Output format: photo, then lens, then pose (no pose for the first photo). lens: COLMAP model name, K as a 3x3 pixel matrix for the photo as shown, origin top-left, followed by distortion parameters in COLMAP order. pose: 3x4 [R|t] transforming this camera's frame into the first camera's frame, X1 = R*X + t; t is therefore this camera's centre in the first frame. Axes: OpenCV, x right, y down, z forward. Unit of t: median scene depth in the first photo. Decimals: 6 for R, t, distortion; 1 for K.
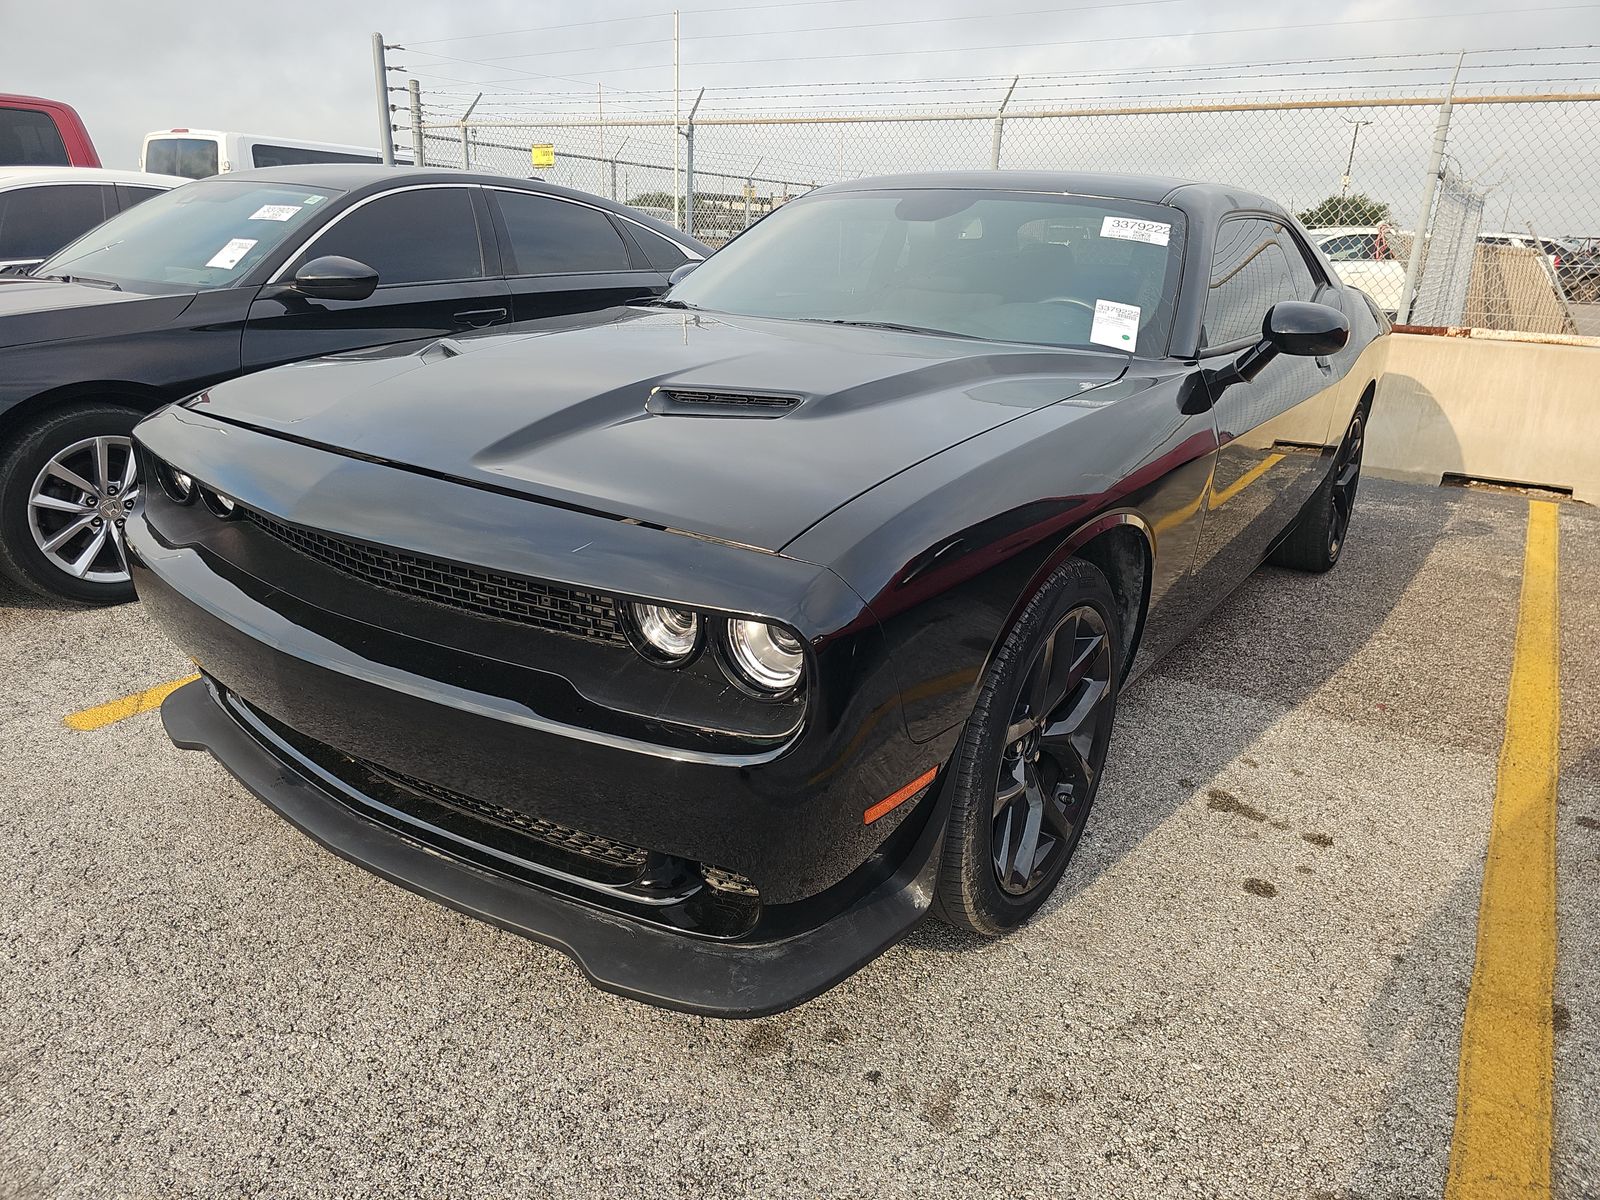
lens RADIAL K [[1073.8, 0, 796.9], [0, 1073.8, 592.3], [0, 0, 1]] dist [0.025966, -0.018164]
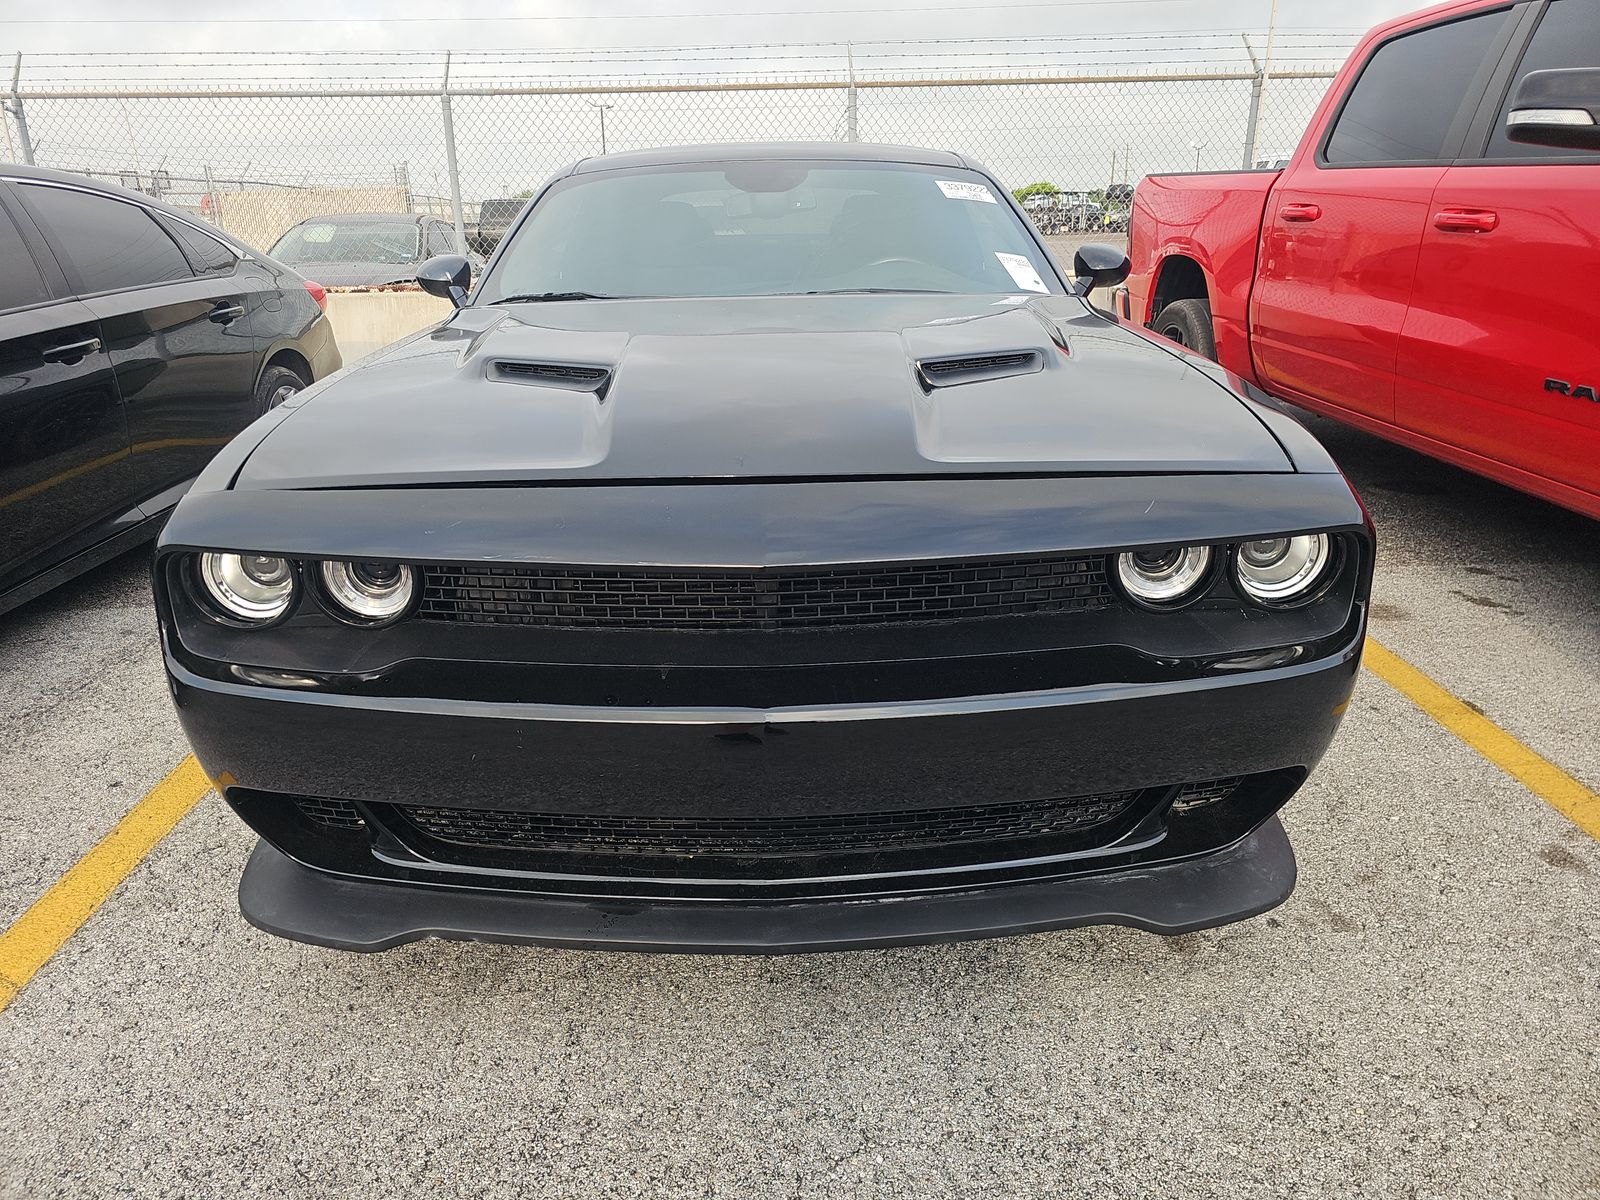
lens RADIAL K [[1073.8, 0, 793.5], [0, 1073.8, 593.3], [0, 0, 1]] dist [0.025966, -0.018164]
pose [[0.804582, -0.241638, 0.542456, -0.386490], [0.234088, 0.968559, 0.084242, -0.047143], [-0.545756, 0.059203, 0.835850, 0.131961]]
